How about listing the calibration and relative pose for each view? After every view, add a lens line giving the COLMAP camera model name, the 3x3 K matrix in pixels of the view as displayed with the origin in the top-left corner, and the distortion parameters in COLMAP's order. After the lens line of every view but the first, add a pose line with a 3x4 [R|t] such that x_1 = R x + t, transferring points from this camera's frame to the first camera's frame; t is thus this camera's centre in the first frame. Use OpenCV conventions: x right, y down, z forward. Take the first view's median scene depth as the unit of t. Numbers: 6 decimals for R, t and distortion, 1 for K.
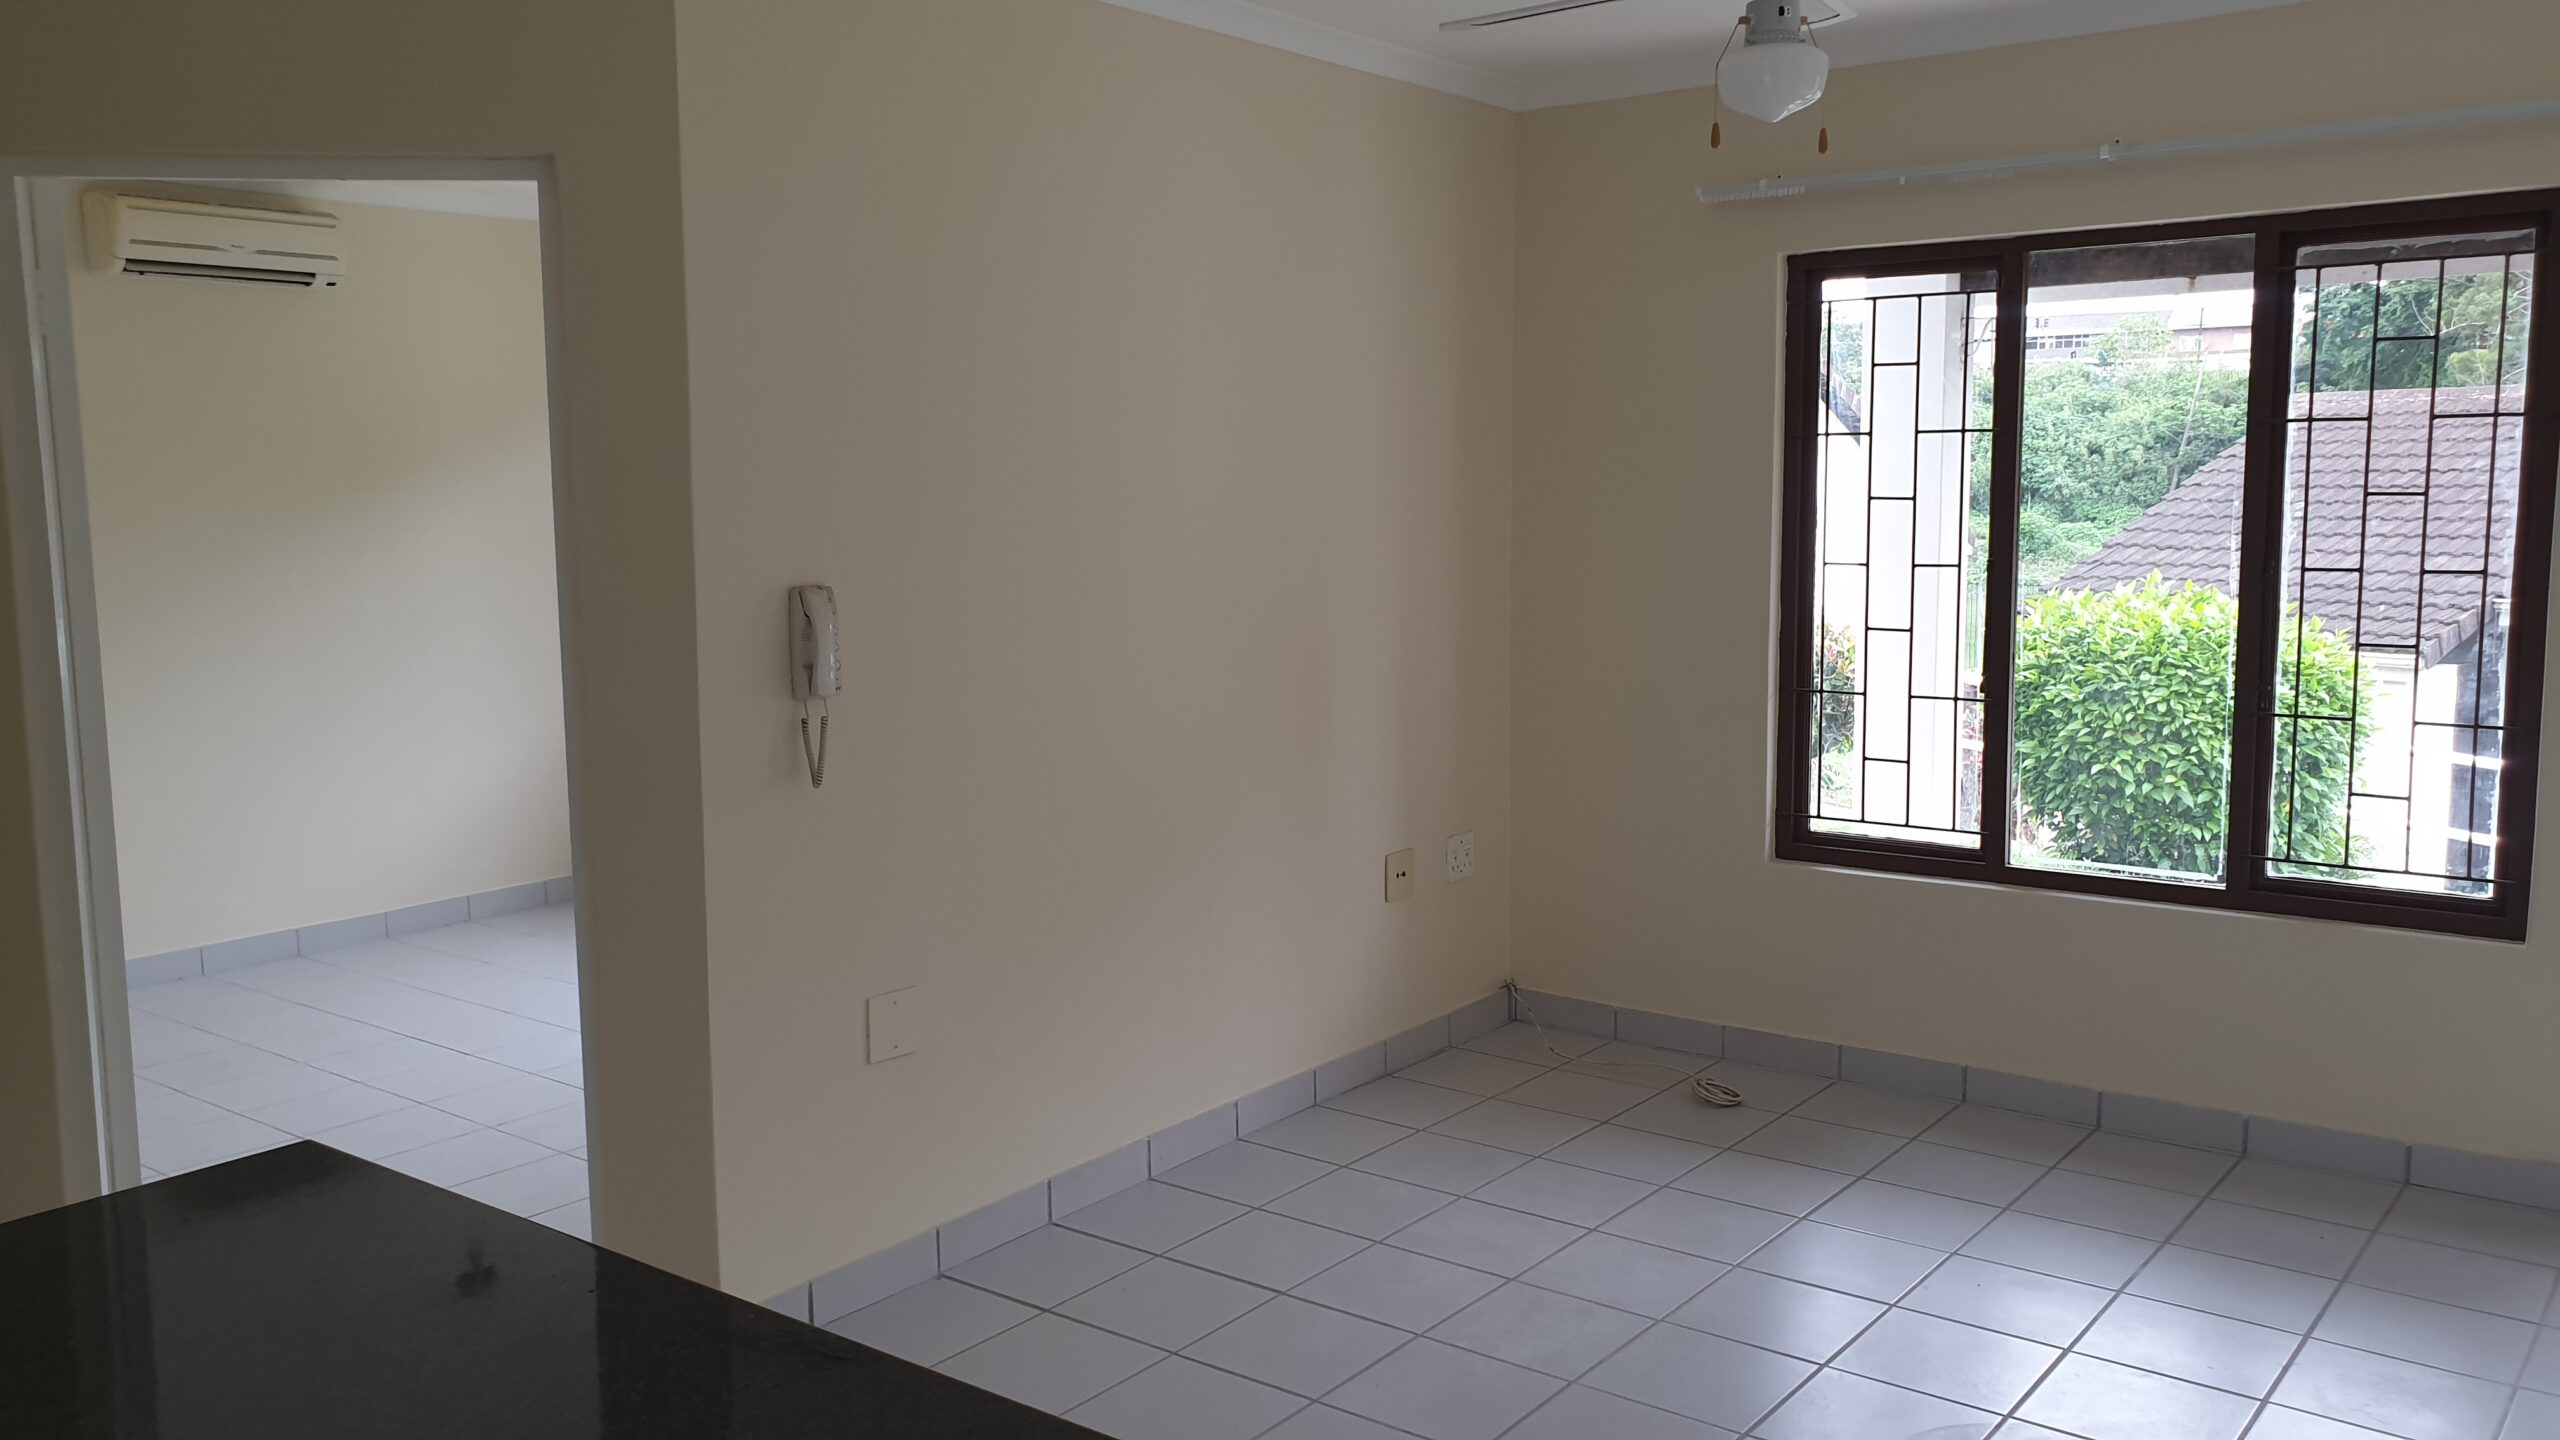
lens RADIAL K [[2026.2, 0, 1241.2], [0, 2026.2, 724.1], [0, 0, 1]] dist [-0.000135, 0.004843]
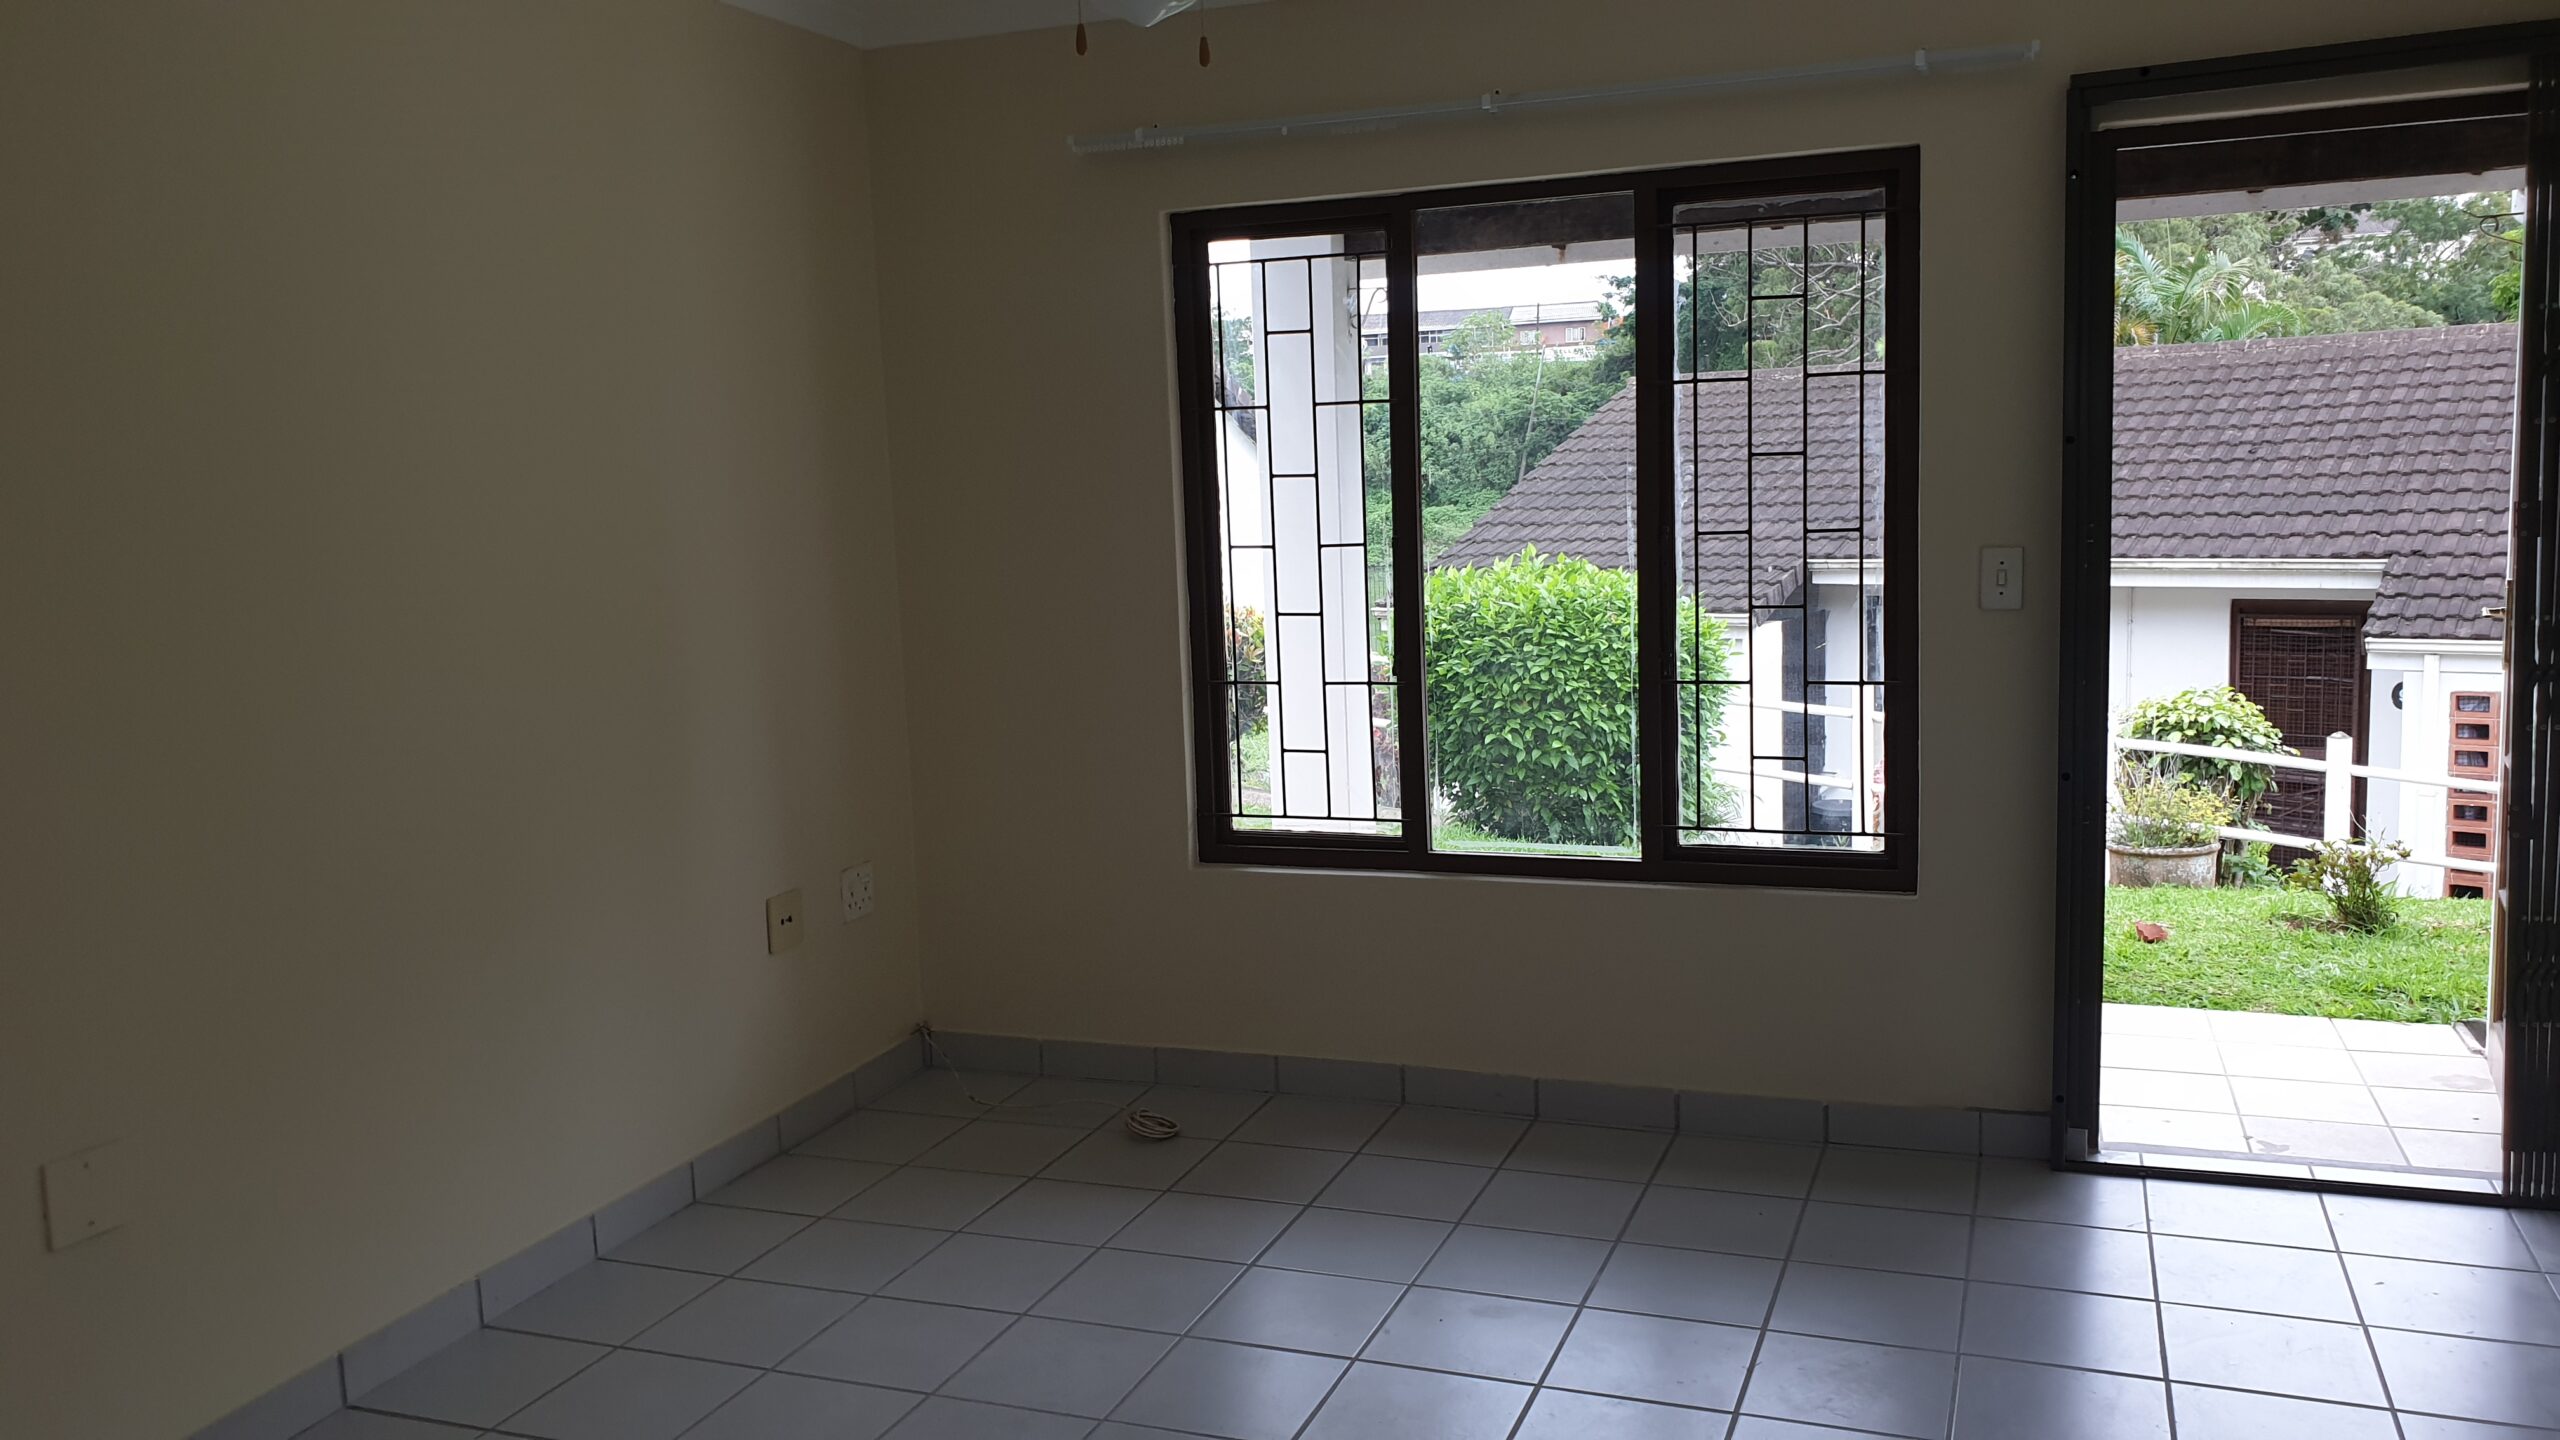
lens RADIAL K [[2015.0, 0, 1280.0], [0, 2015.0, 720.0], [0, 0, 1]] dist [0.133708, -0.282313]
pose [[0.951843, -0.060548, 0.300547, 0.023775], [0.060793, 0.998114, 0.008548, -0.005297], [-0.300498, 0.010135, 0.953729, 0.099050]]
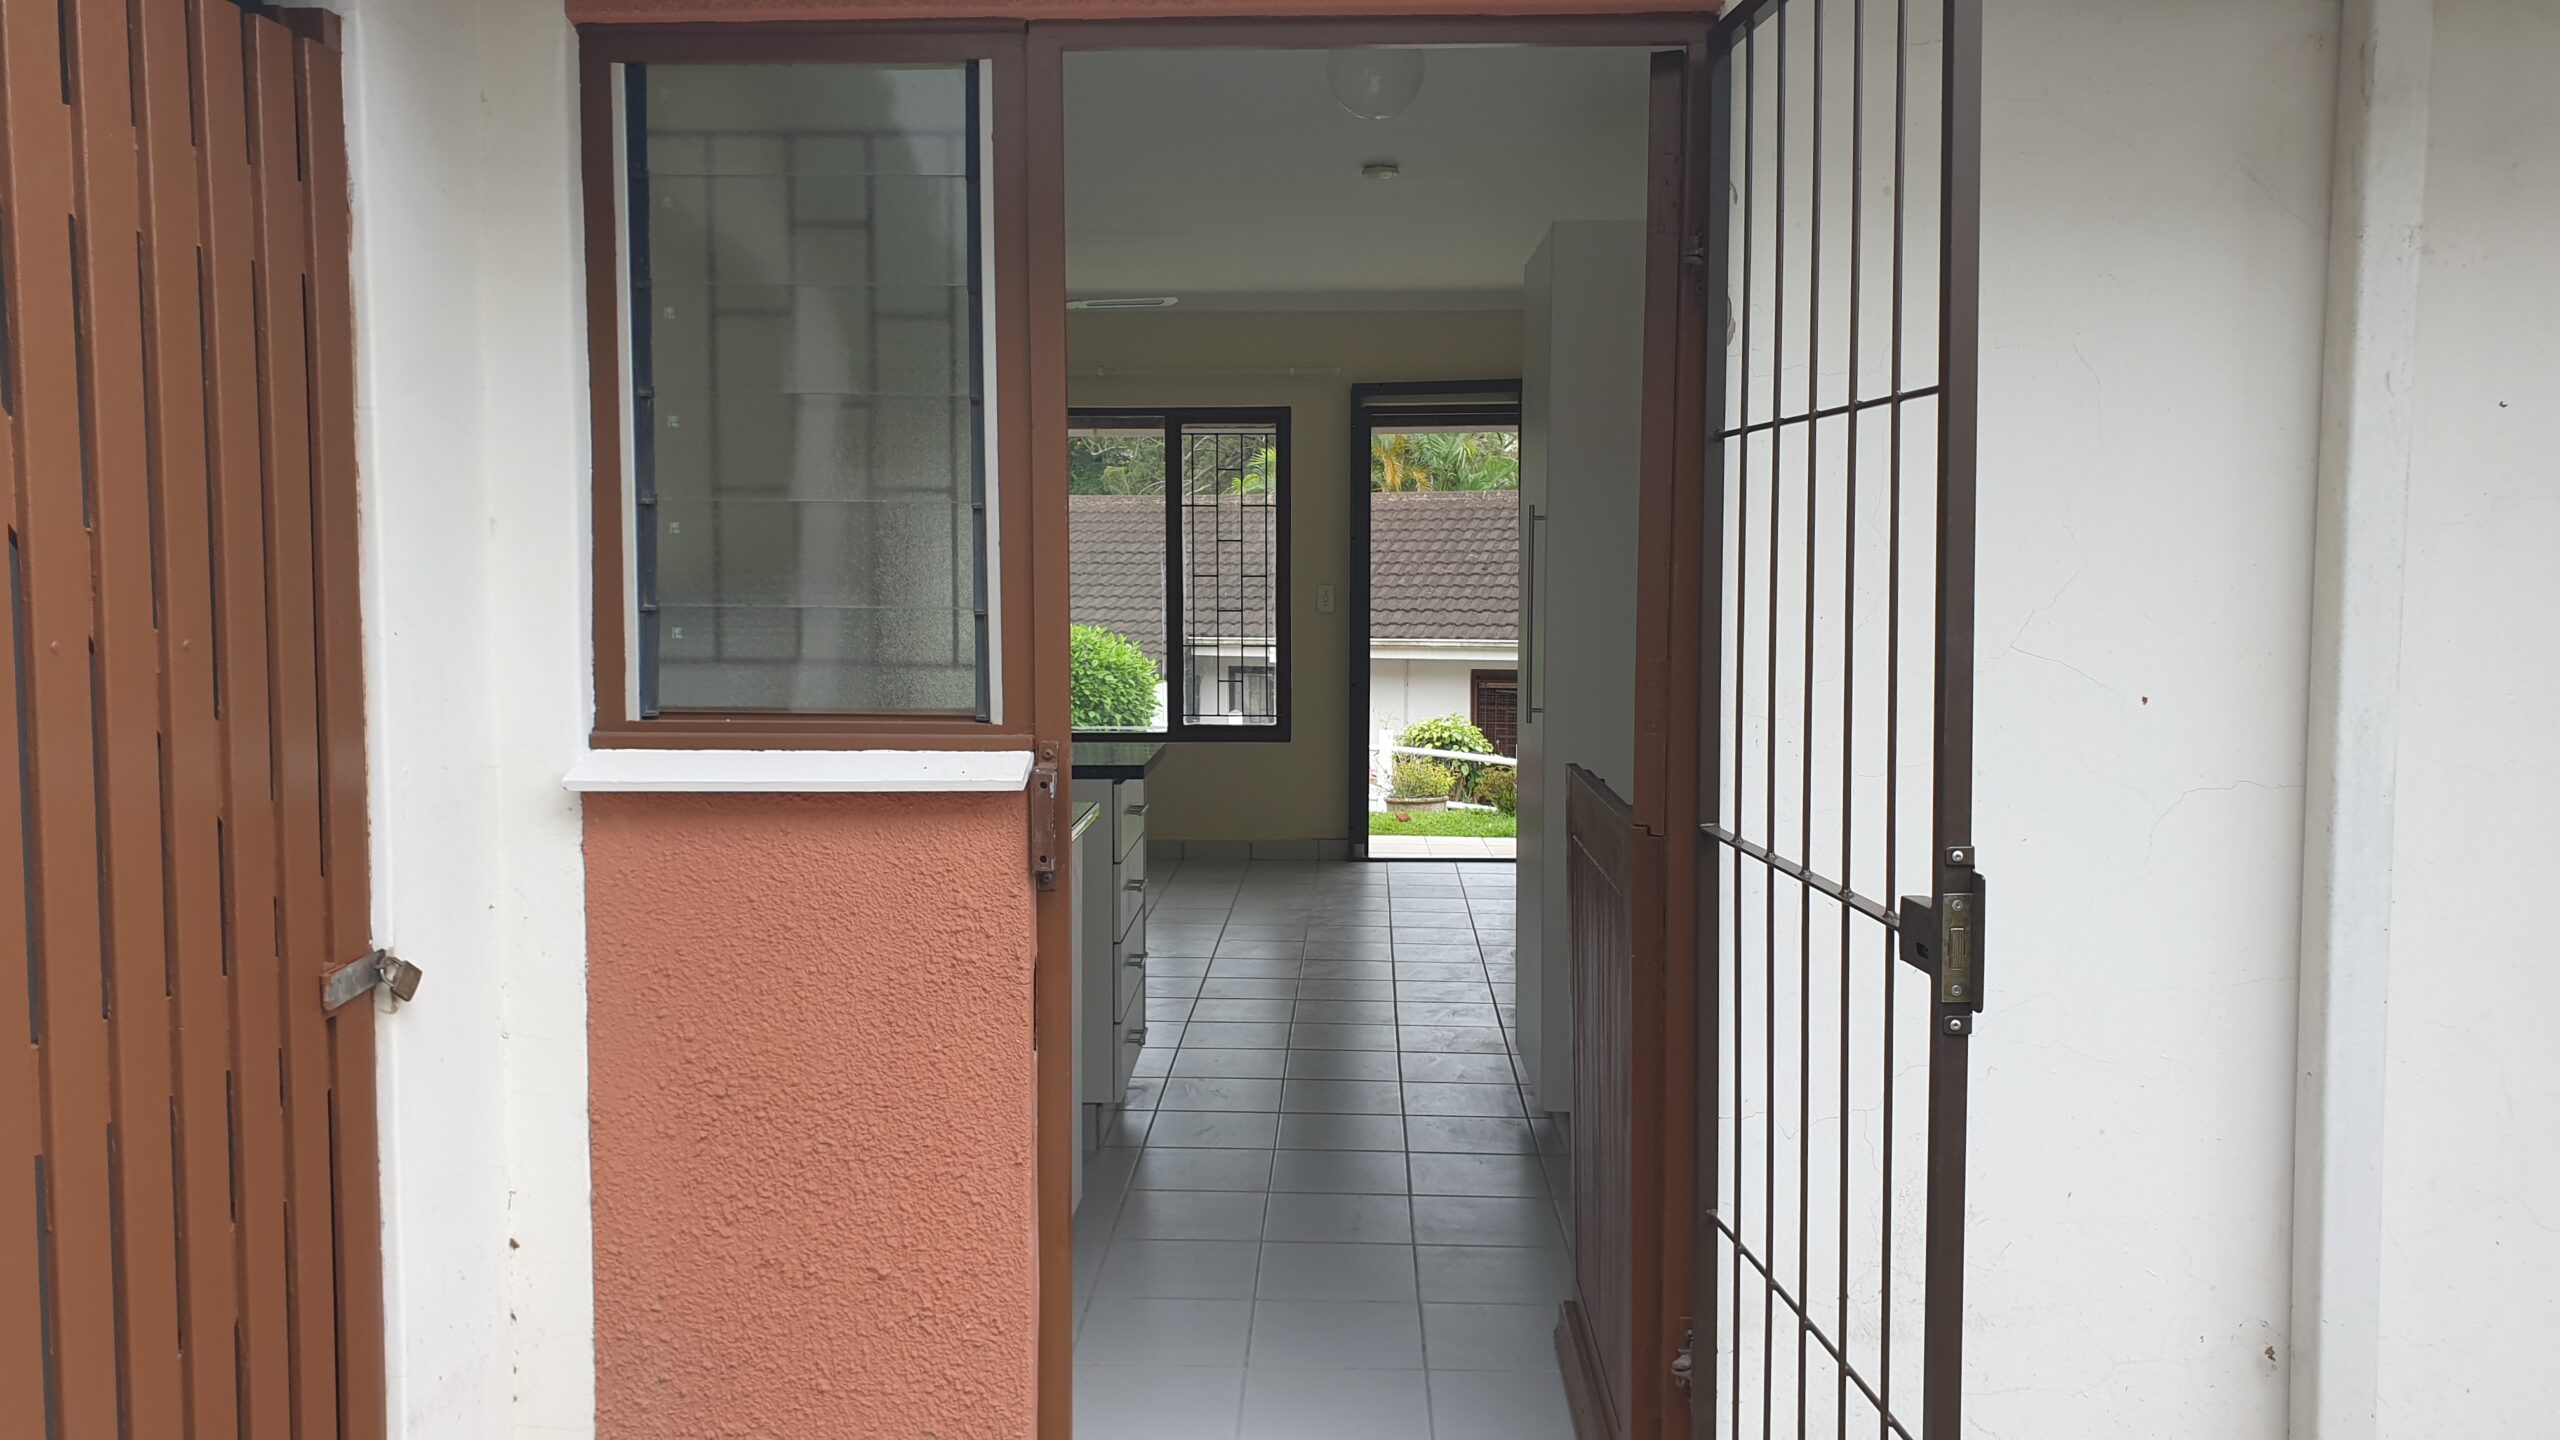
lens RADIAL K [[1991.5, 0, 1280.0], [0, 1991.5, 720.0], [0, 0, 1]] dist [0.101609, -0.151045]
pose [[0.809130, -0.034966, 0.586588, -0.524893], [0.060963, 0.997837, -0.024611, 0.109297], [-0.584459, 0.055674, 0.809511, -0.608497]]
